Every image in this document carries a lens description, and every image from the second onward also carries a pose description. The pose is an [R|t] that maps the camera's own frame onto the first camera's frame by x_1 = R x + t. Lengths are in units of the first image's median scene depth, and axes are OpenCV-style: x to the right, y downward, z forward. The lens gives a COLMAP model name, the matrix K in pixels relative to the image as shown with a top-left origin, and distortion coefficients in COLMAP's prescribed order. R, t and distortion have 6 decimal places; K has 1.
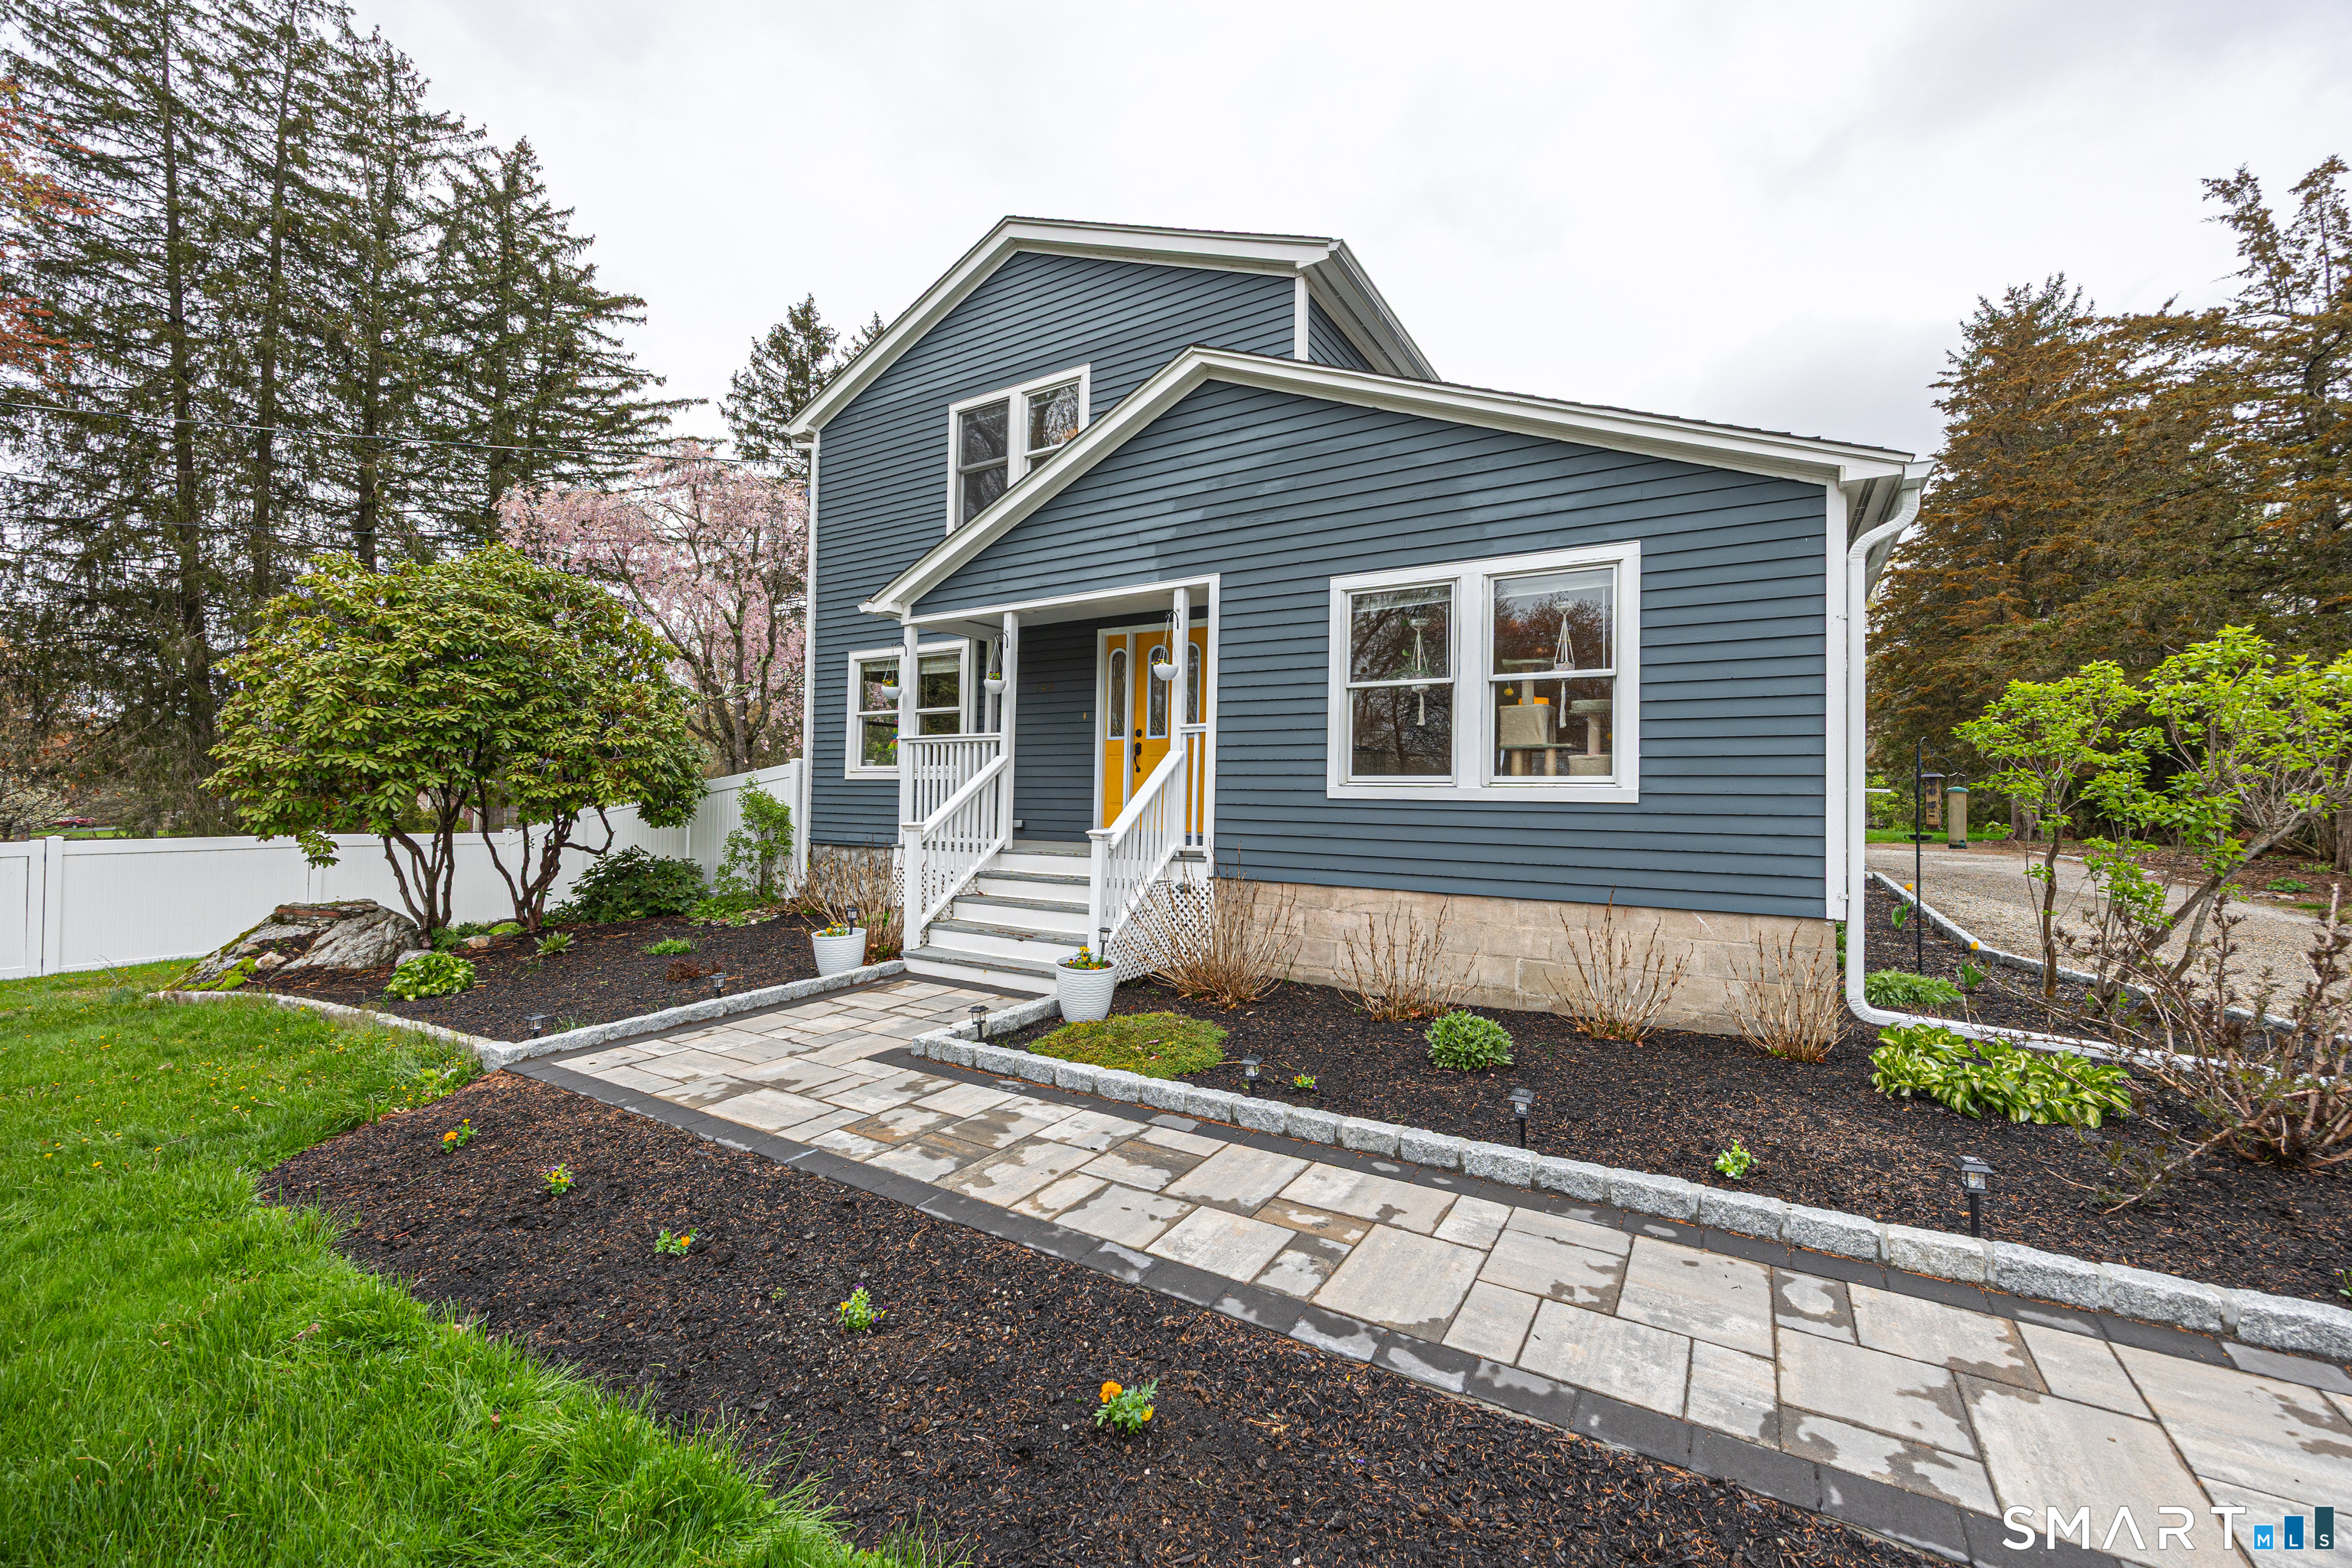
lens RADIAL K [[949.7, 0, 1283.3], [0, 949.7, 754.7], [0, 0, 1]] dist [-0.007901, 0.000160]
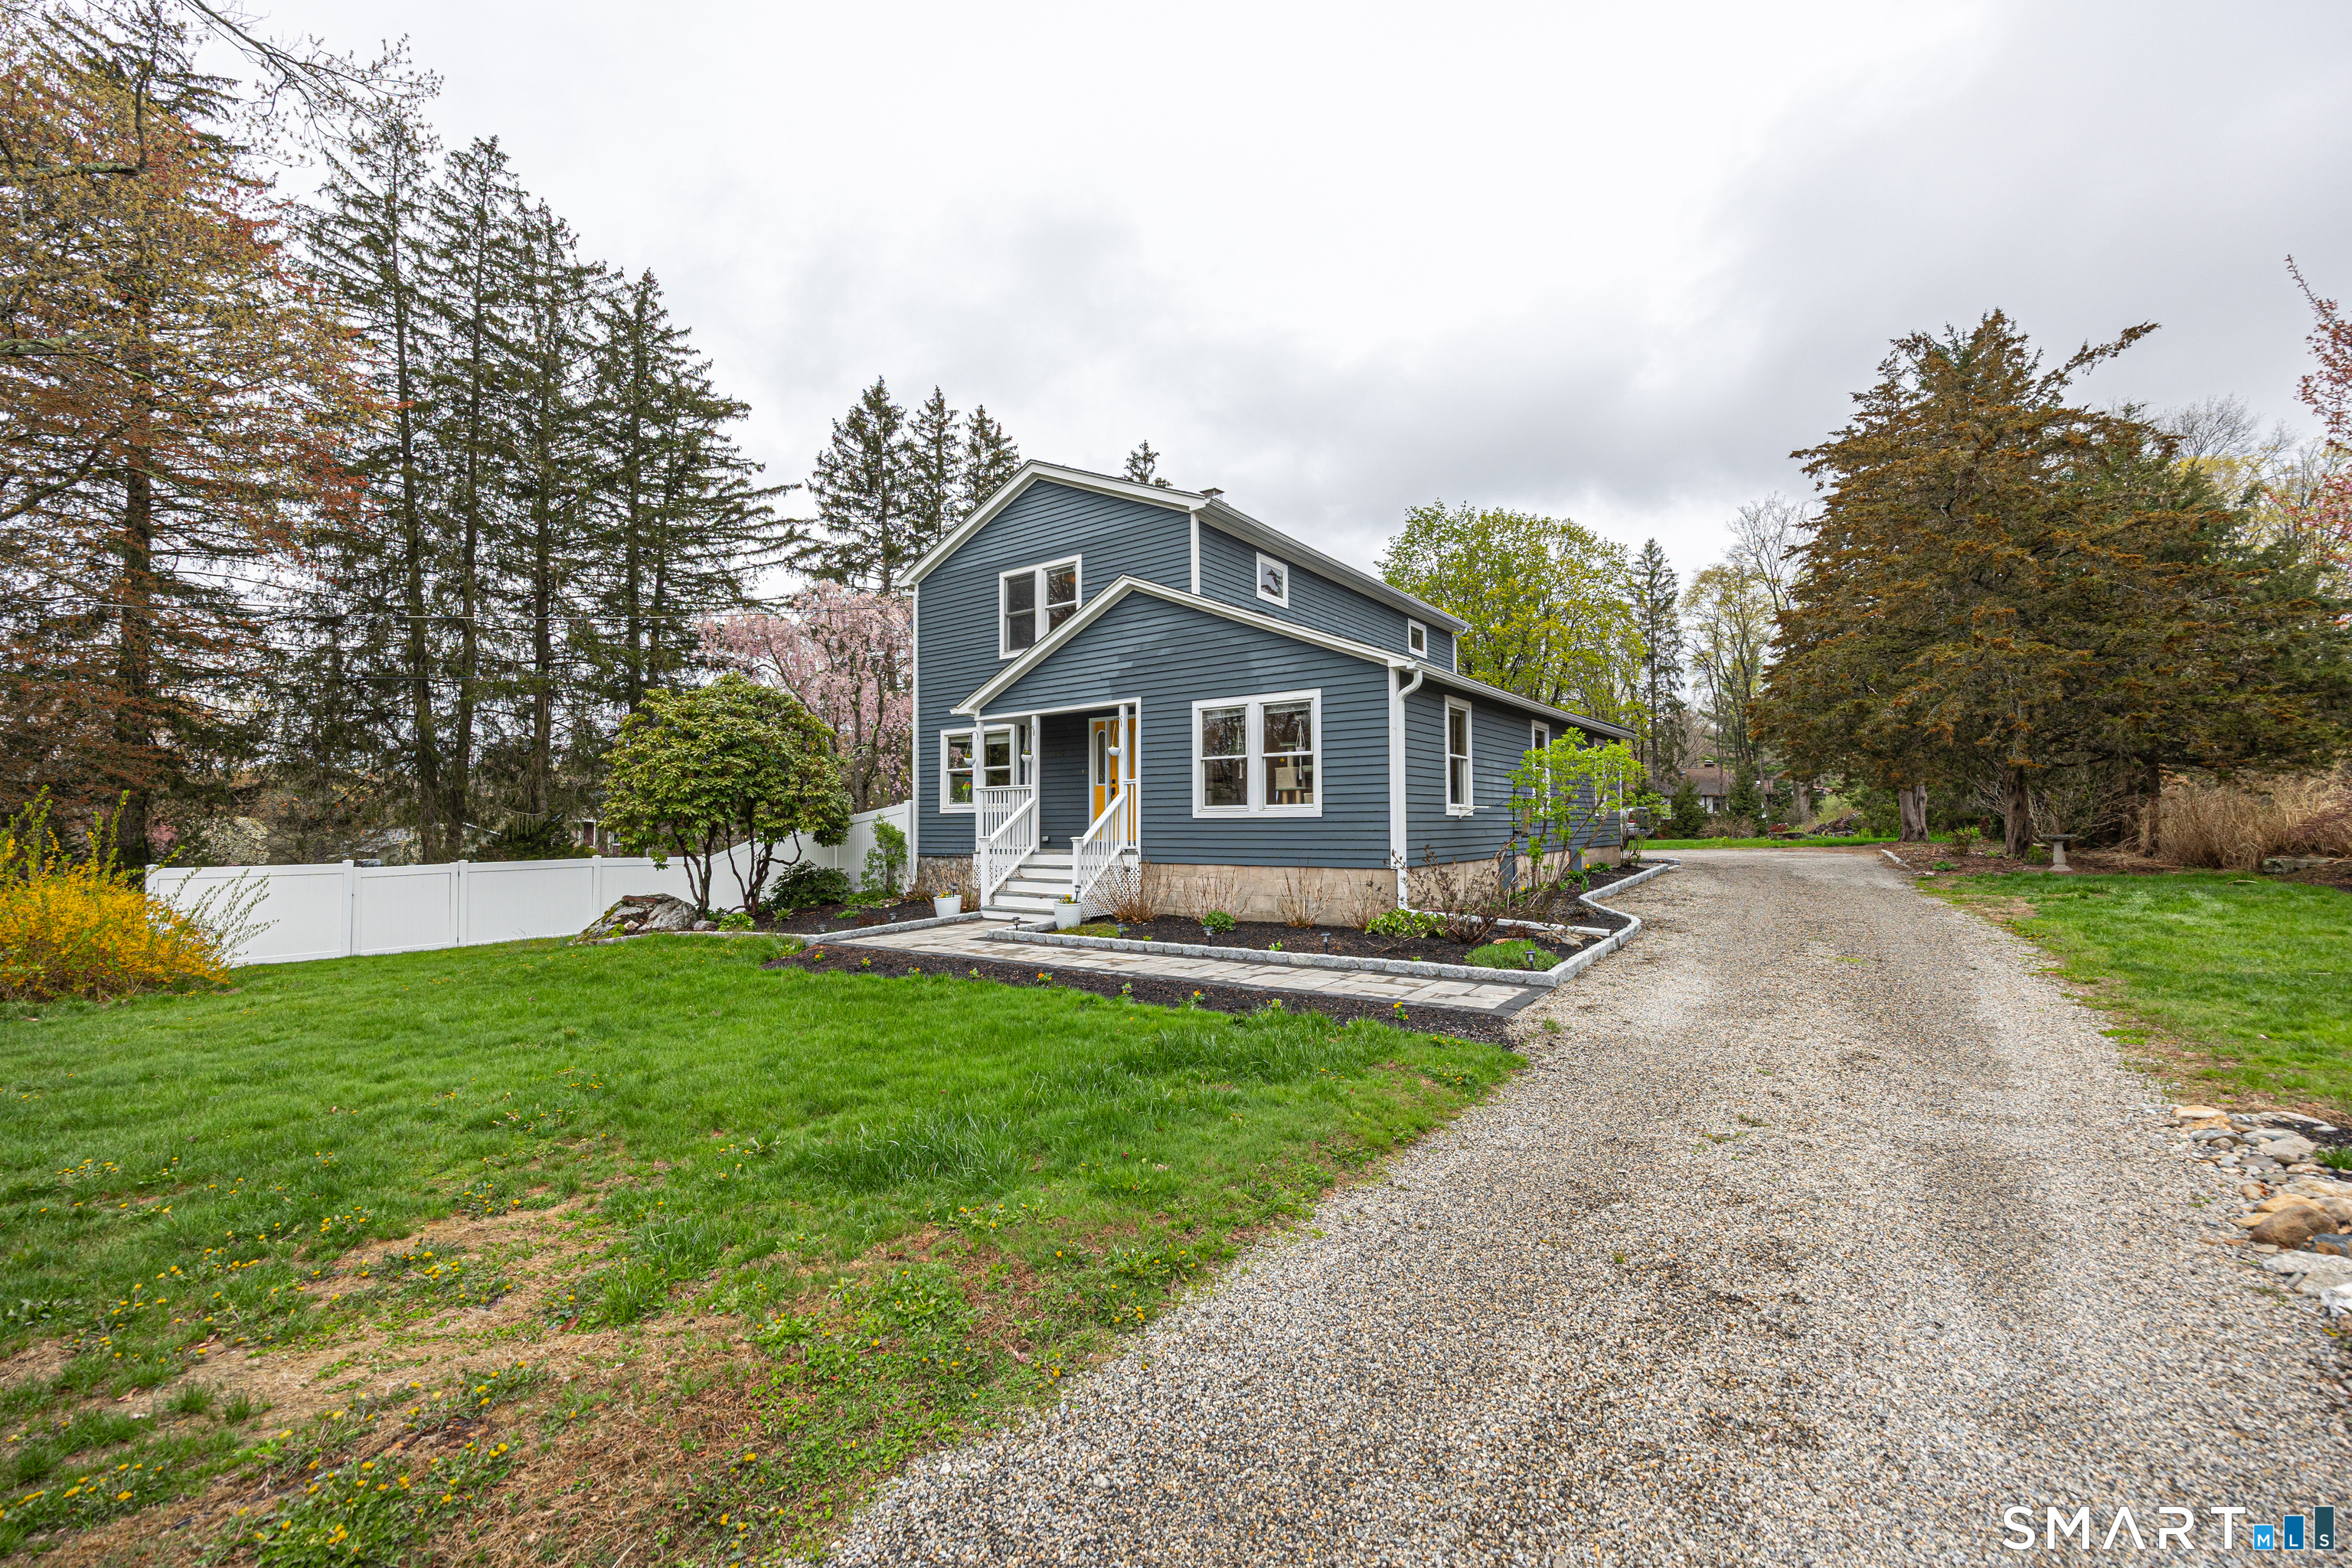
lens RADIAL K [[936.5, 0, 1175.0], [0, 936.5, 749.5], [0, 0, 1]] dist [-0.001818, -0.000662]
pose [[0.986062, -0.033298, -0.163015, 0.167467], [0.028009, 0.999007, -0.034638, -0.014408], [0.164006, 0.029589, 0.986015, -0.446322]]
